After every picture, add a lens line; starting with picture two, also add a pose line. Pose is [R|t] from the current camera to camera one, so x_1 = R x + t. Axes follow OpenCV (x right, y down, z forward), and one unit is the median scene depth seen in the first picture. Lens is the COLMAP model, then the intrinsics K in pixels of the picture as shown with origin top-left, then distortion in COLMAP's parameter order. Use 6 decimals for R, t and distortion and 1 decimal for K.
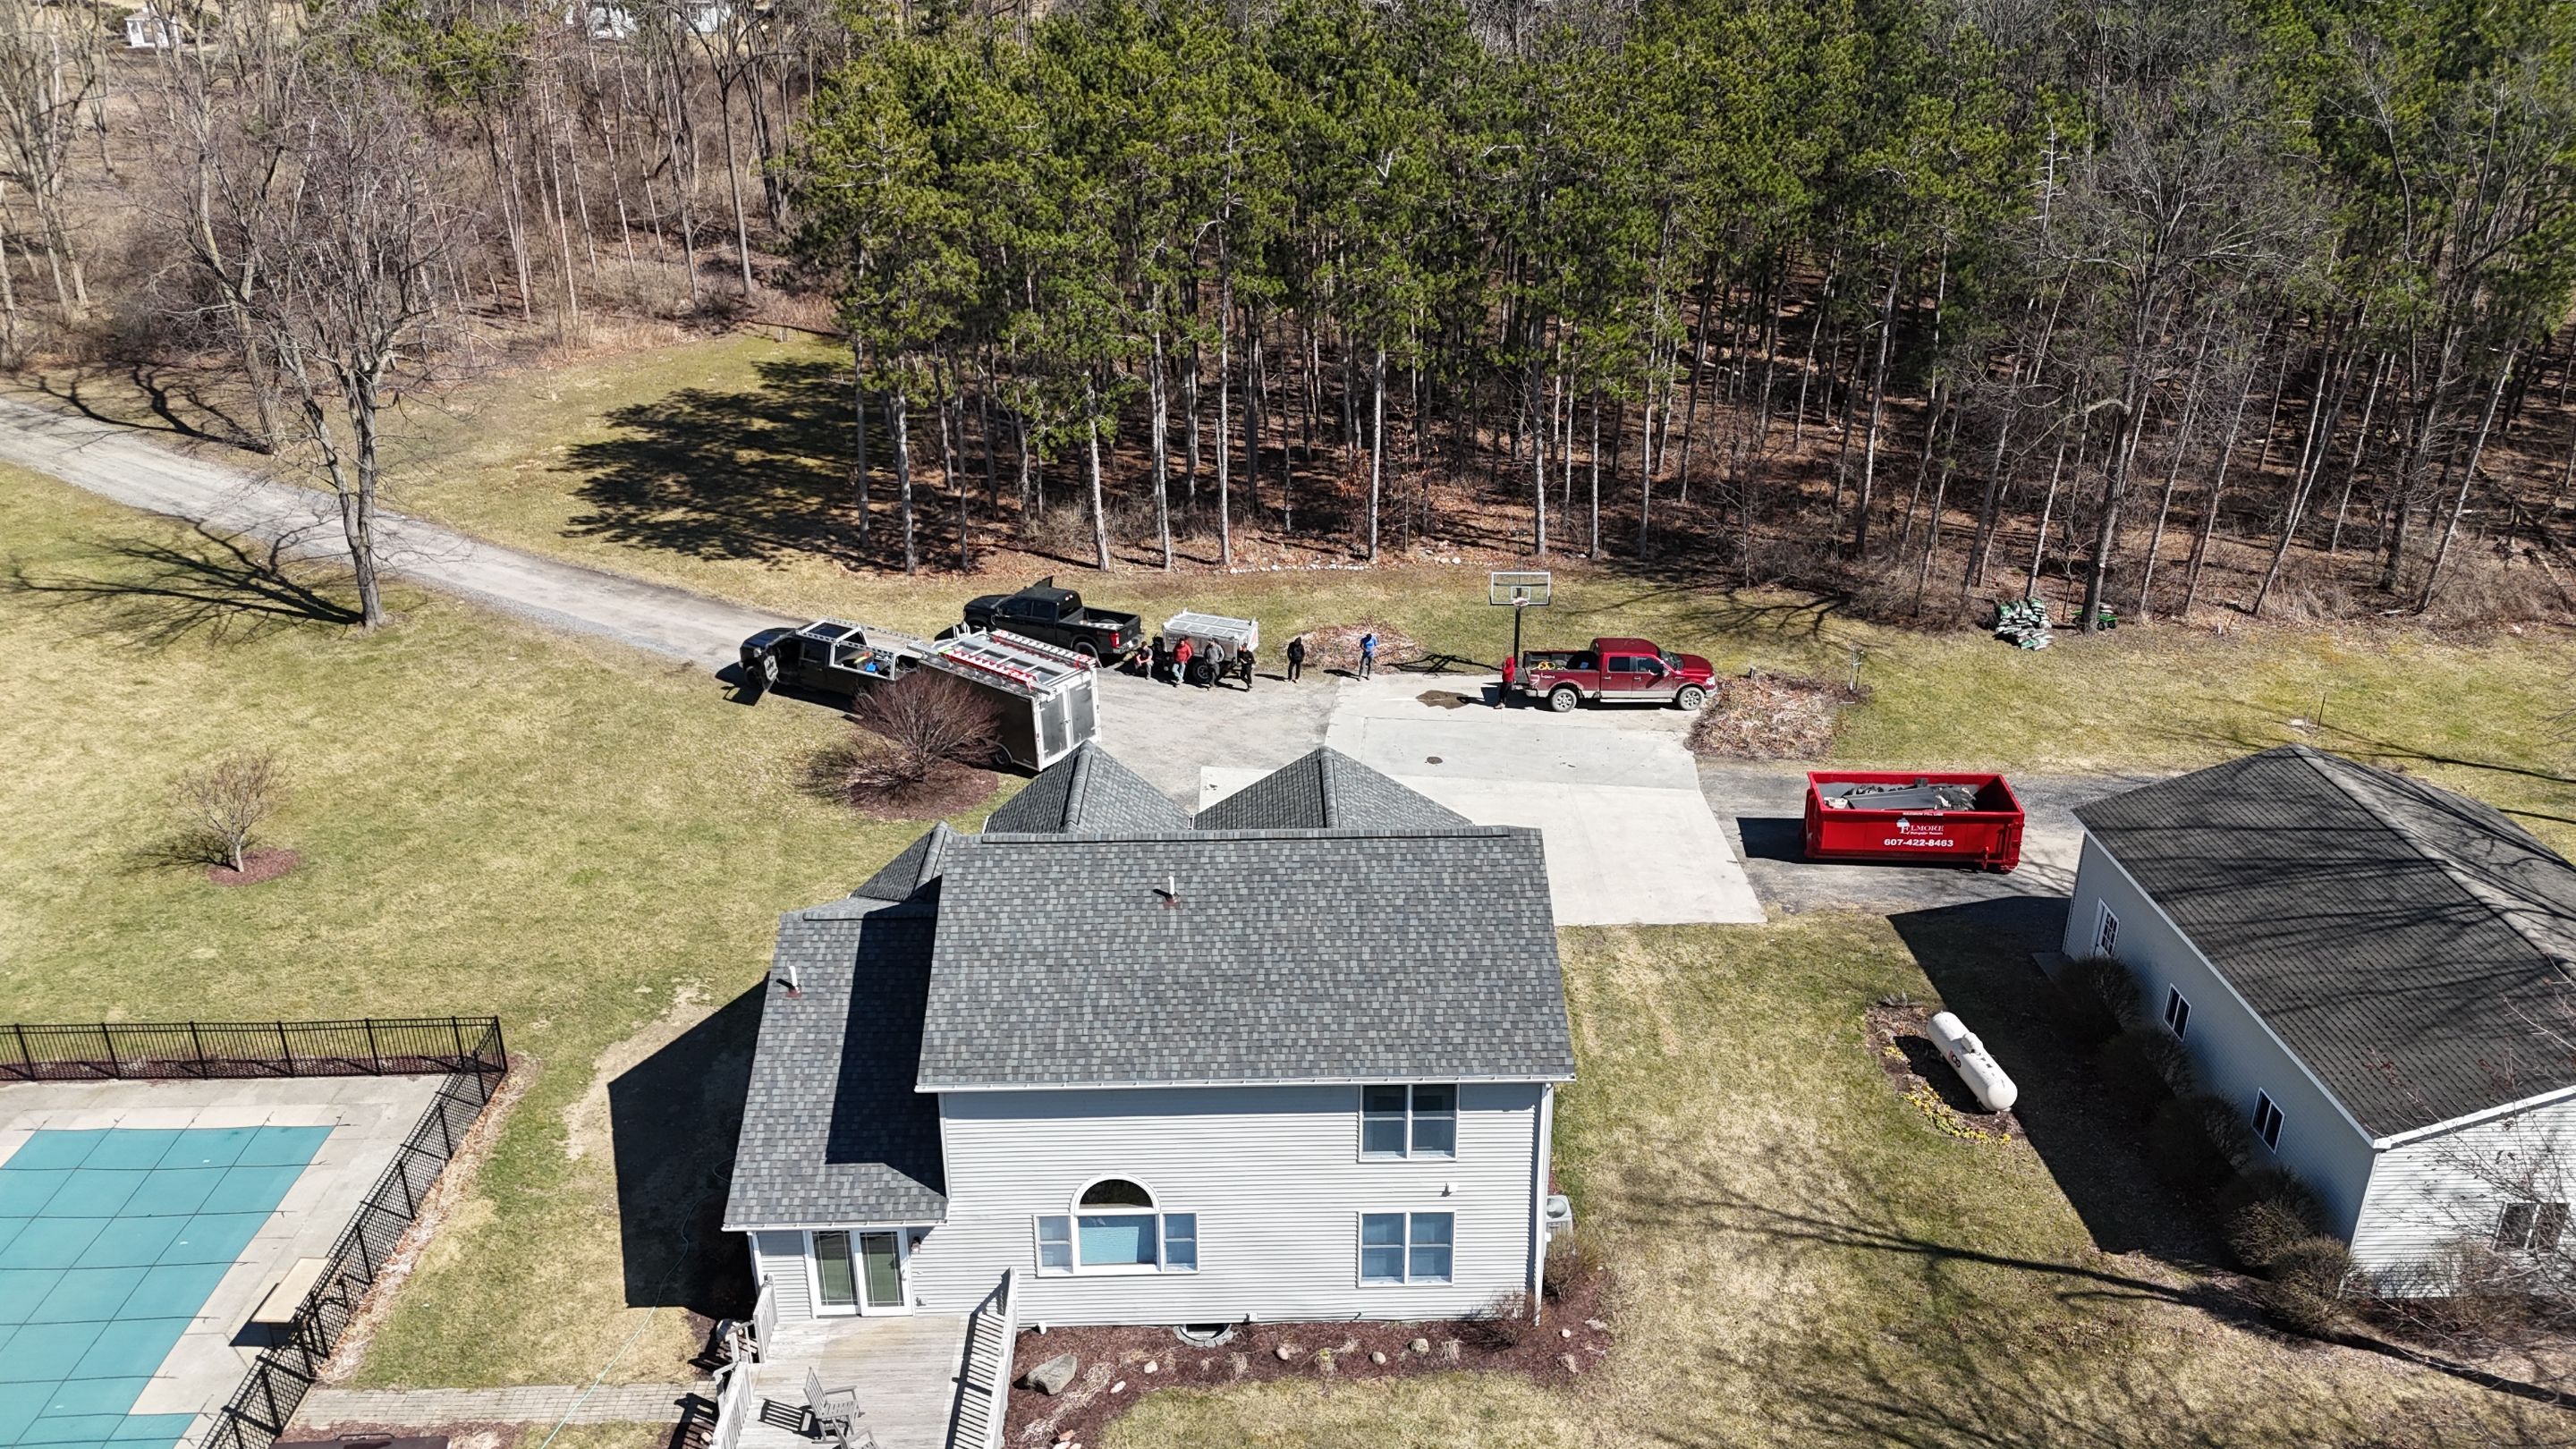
lens RADIAL K [[1910.4, 0, 1296.3], [0, 1910.4, 722.9], [0, 0, 1]] dist [0.039406, -0.006647]
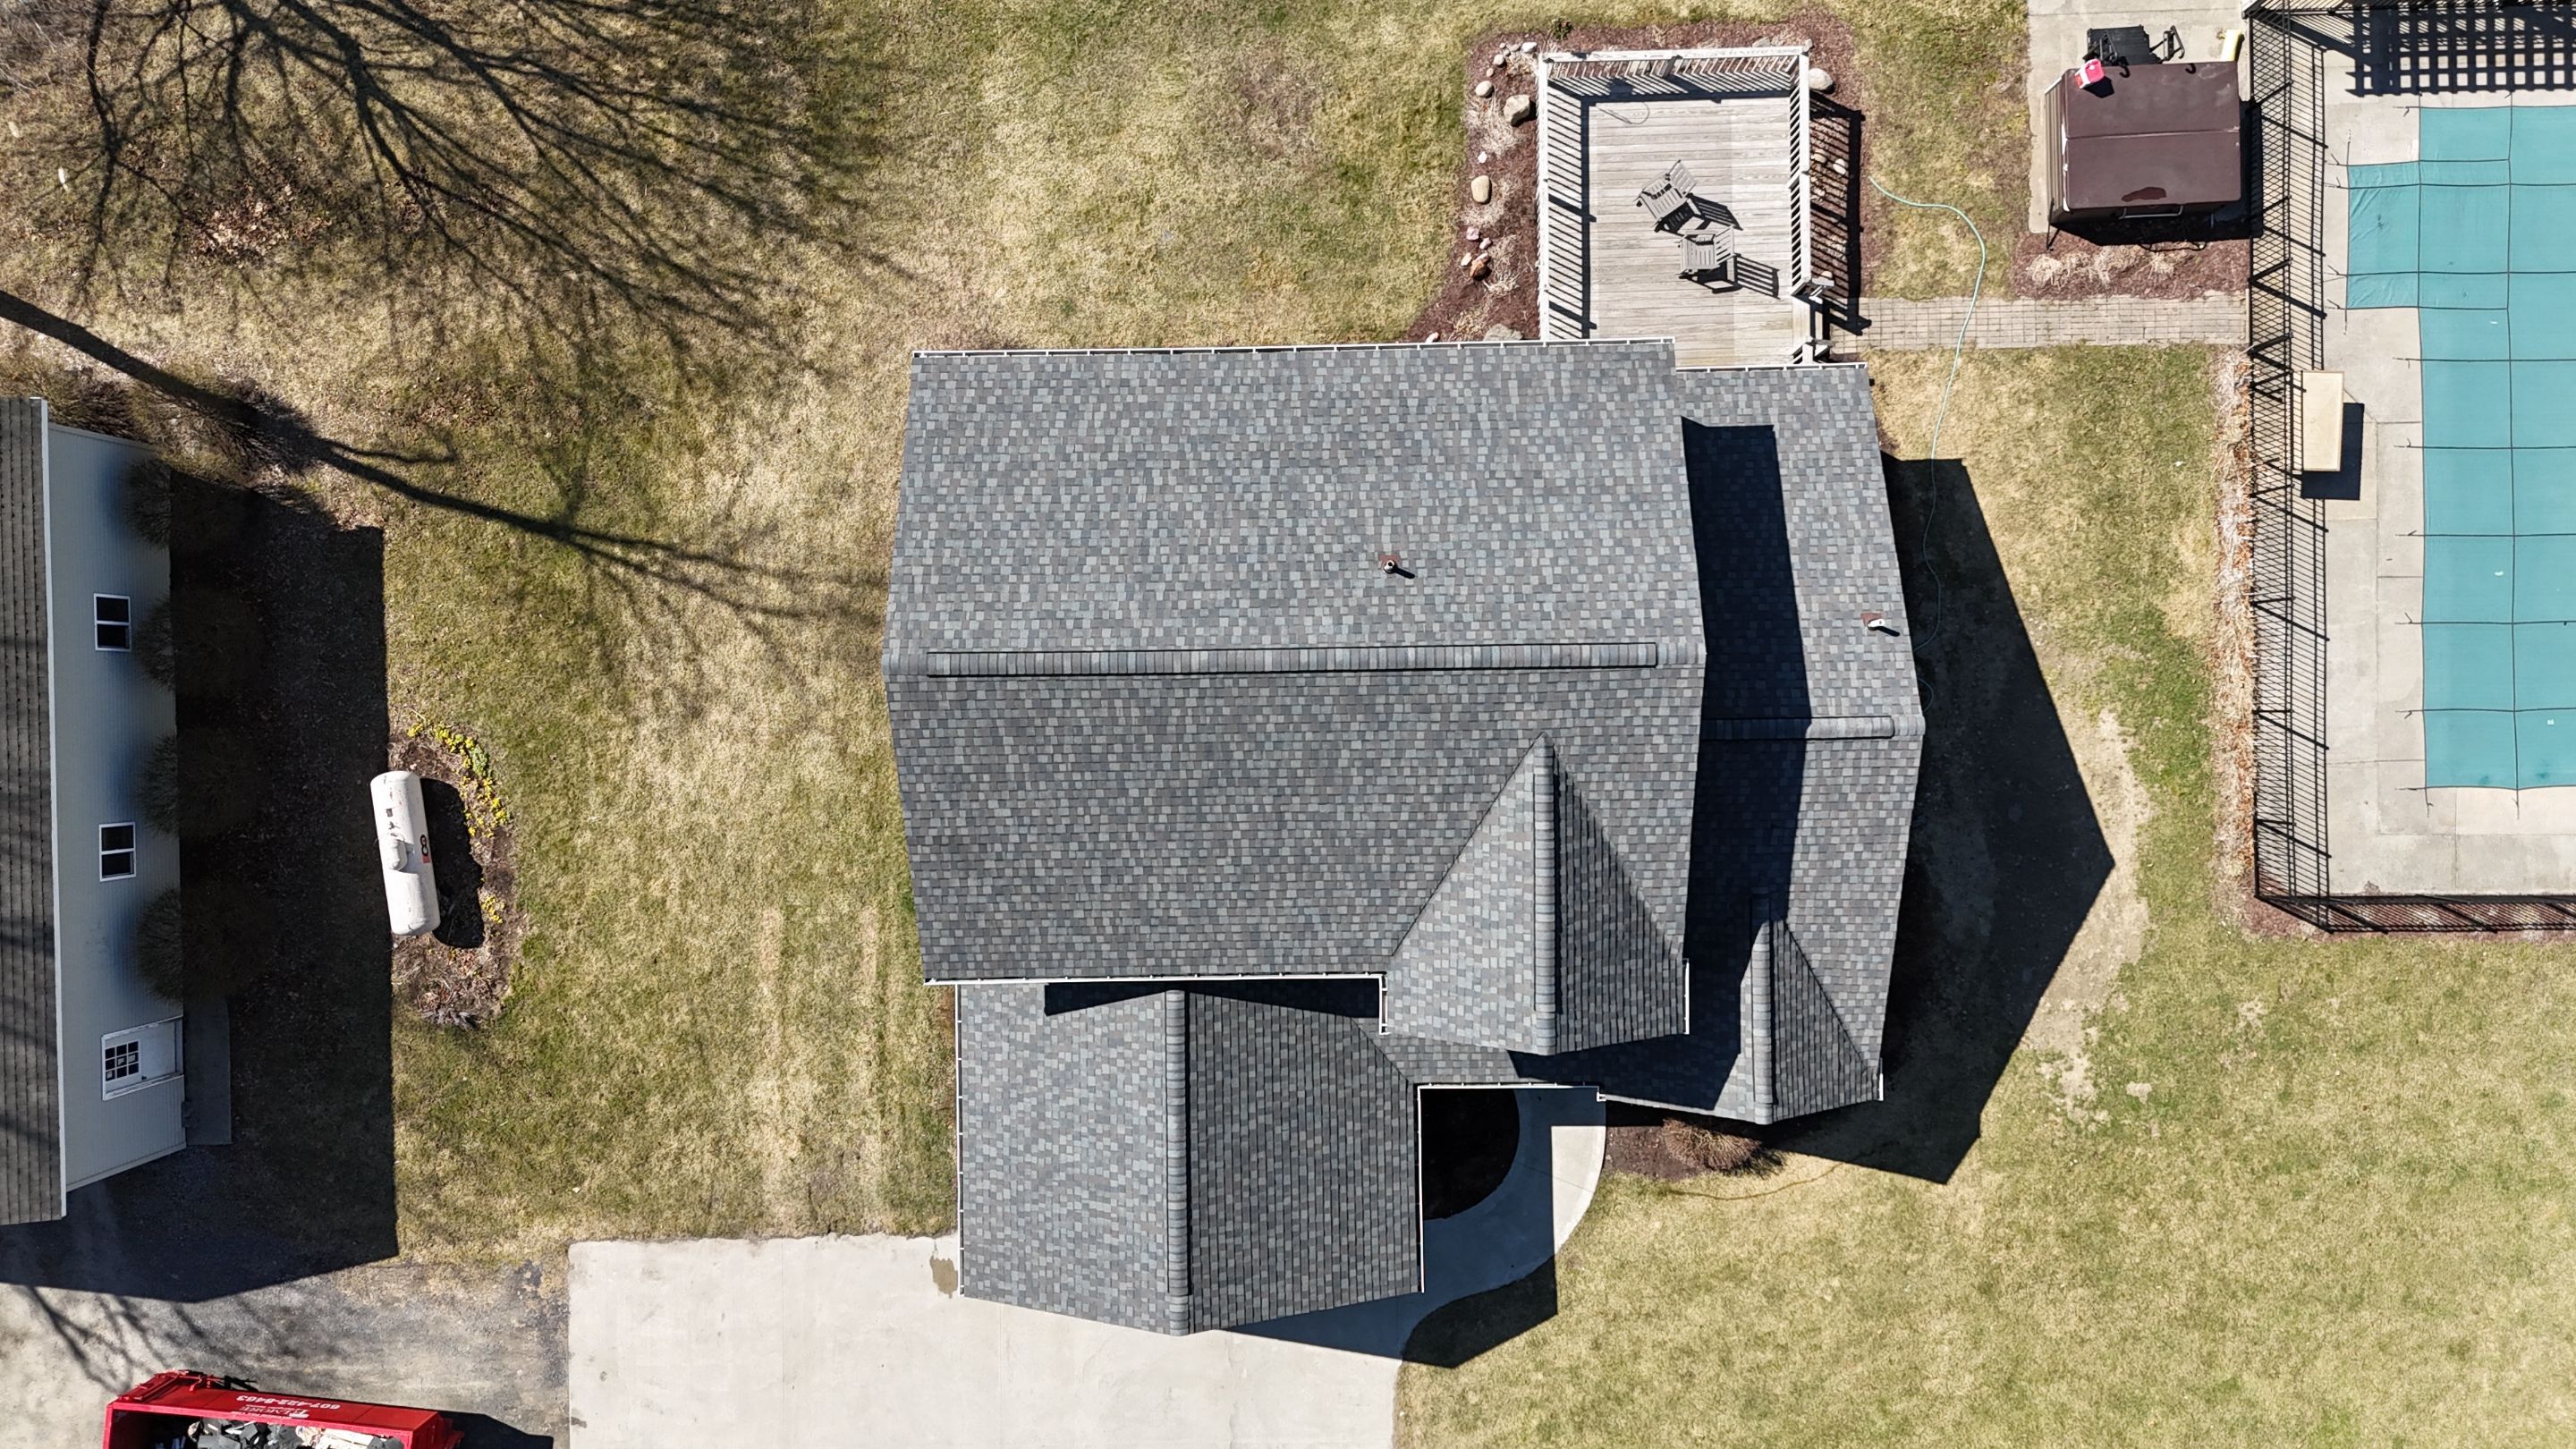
lens RADIAL K [[1910.4, 0, 1296.3], [0, 1910.4, 722.9], [0, 0, 1]] dist [0.039406, -0.006647]
pose [[-0.999563, -0.011432, 0.027276, -0.048460], [0.029569, -0.405334, 0.913690, -0.614409], [0.000611, 0.914097, 0.405495, 0.732224]]
